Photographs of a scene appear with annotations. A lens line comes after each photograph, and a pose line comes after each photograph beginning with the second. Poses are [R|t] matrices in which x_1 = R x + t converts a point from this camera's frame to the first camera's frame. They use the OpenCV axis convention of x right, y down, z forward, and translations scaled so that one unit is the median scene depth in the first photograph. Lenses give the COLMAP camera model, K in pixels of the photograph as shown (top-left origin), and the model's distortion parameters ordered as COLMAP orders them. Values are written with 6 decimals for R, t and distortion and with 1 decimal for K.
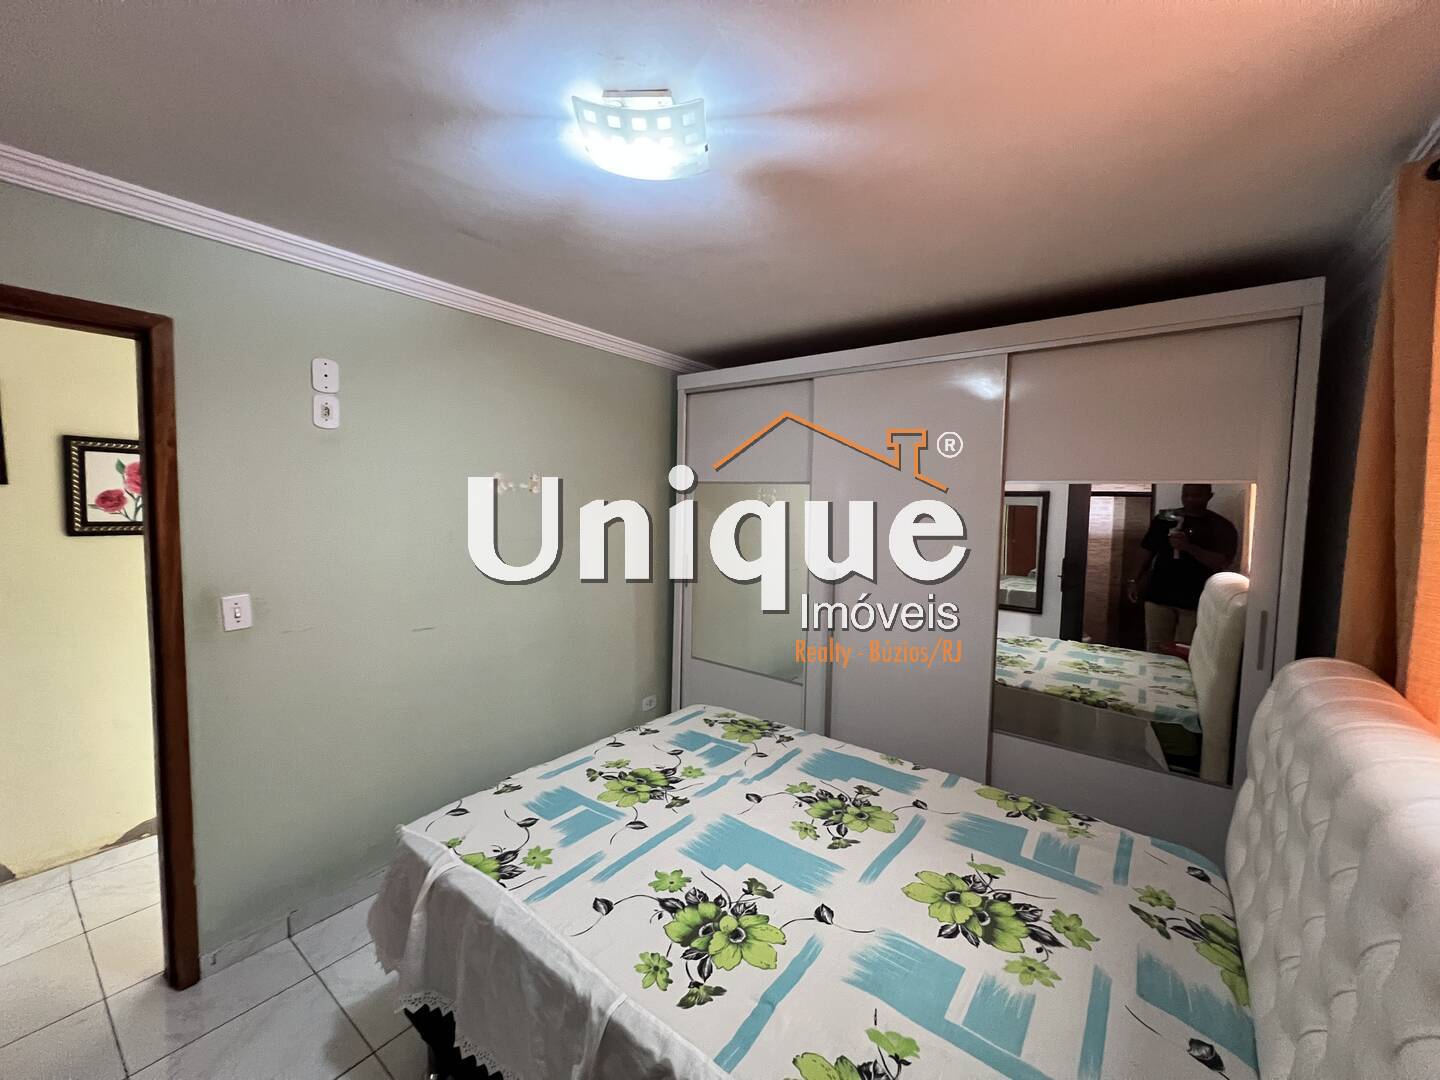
lens RADIAL K [[576.7, 0, 720.9], [0, 576.7, 538.2], [0, 0, 1]] dist [0.003230, -0.000677]
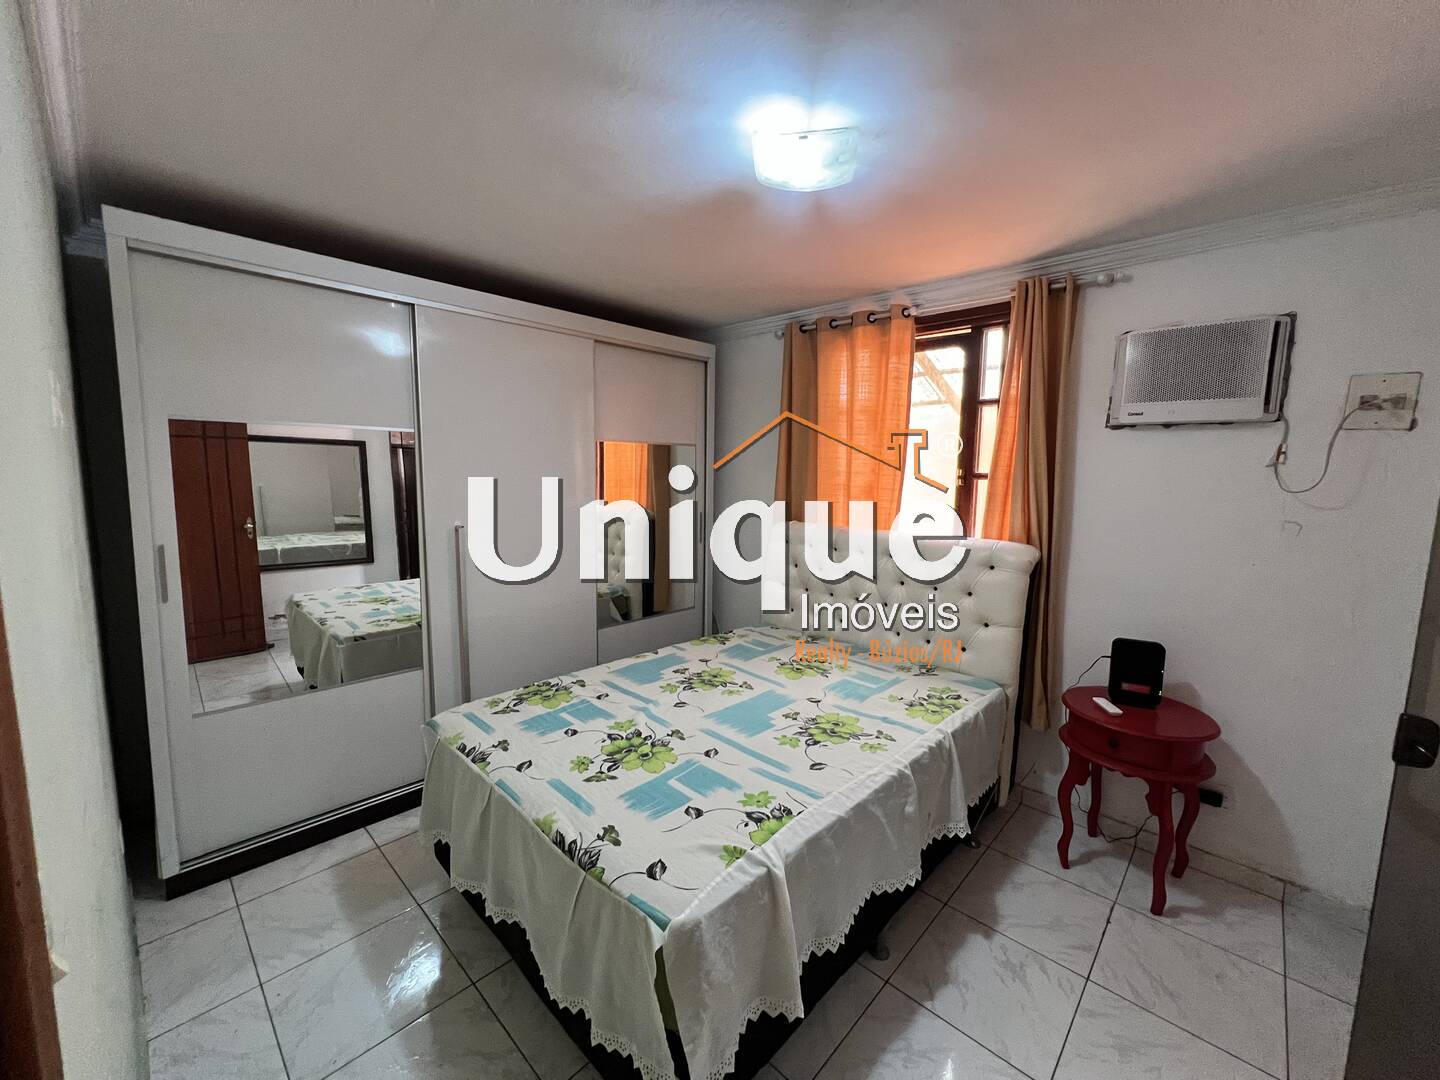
lens RADIAL K [[577.5, 0, 718.9], [0, 577.5, 536.9], [0, 0, 1]] dist [0.004654, -0.000775]
pose [[0.112968, -0.134714, 0.984424, -1.094727], [0.051191, 0.990239, 0.129635, -0.044970], [-0.992279, 0.035749, 0.118762, 0.792143]]
